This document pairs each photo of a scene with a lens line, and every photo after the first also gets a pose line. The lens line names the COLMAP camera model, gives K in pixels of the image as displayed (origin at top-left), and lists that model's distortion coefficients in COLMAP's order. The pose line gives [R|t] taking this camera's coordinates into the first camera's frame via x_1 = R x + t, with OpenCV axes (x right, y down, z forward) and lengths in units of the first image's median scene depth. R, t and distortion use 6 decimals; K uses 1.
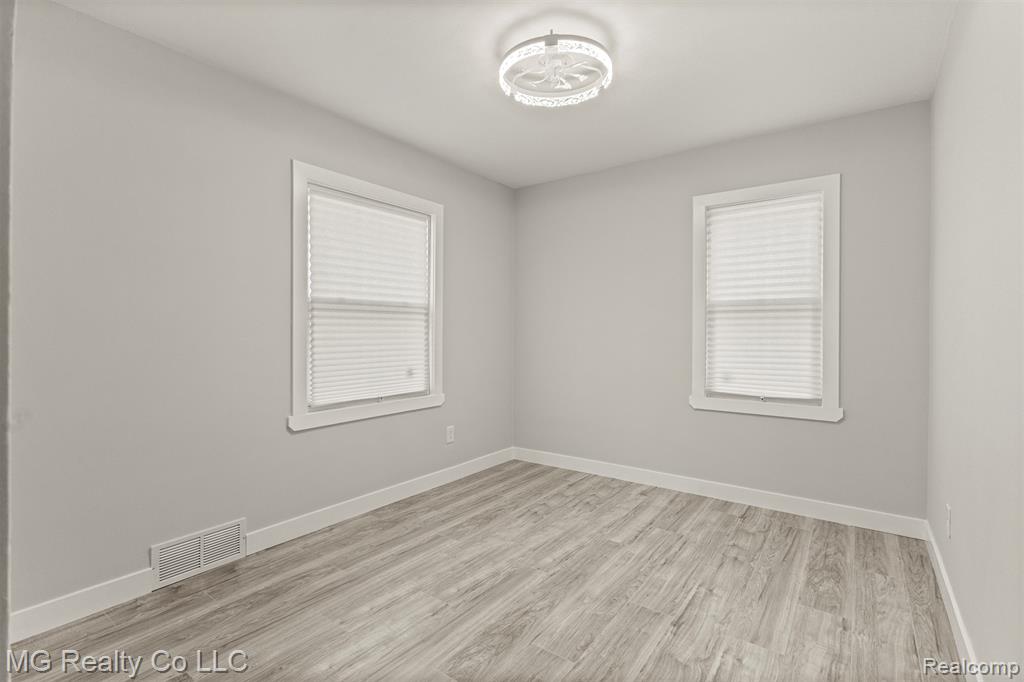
lens RADIAL K [[471.8, 0, 511.6], [0, 471.8, 339.9], [0, 0, 1]] dist [0.002335, 0.000016]
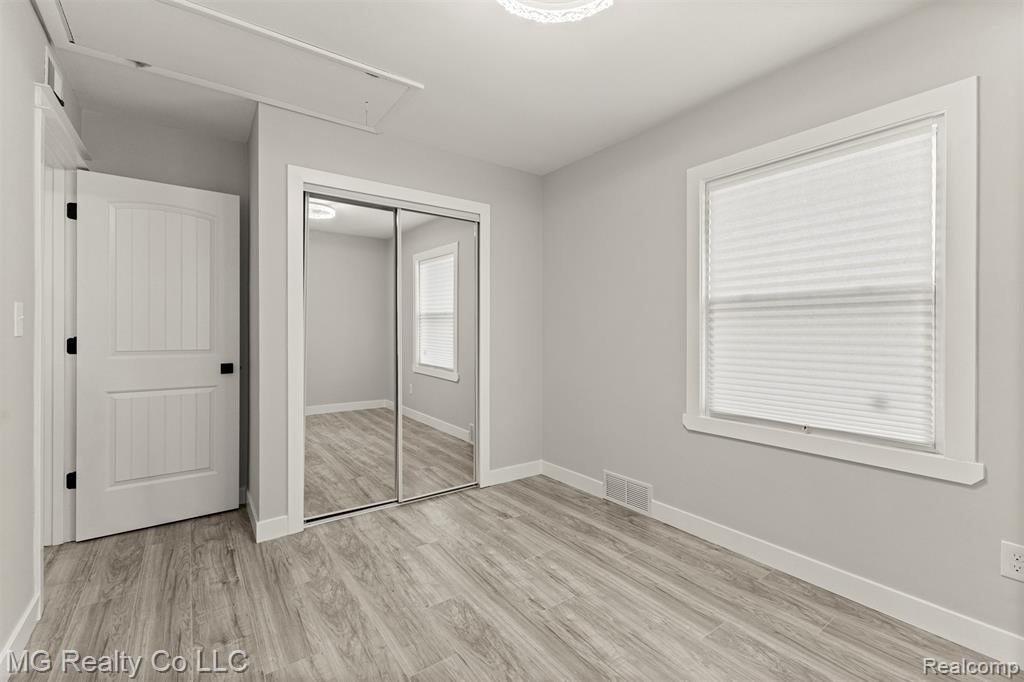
lens RADIAL K [[444.1, 0, 511.2], [0, 444.1, 331.9], [0, 0, 1]] dist [0.008705, -0.000295]
pose [[-0.302621, 0.002283, -0.953108, 0.611448], [-0.018651, 0.999791, 0.008316, -0.022571], [0.952929, 0.020293, -0.302515, 0.949351]]
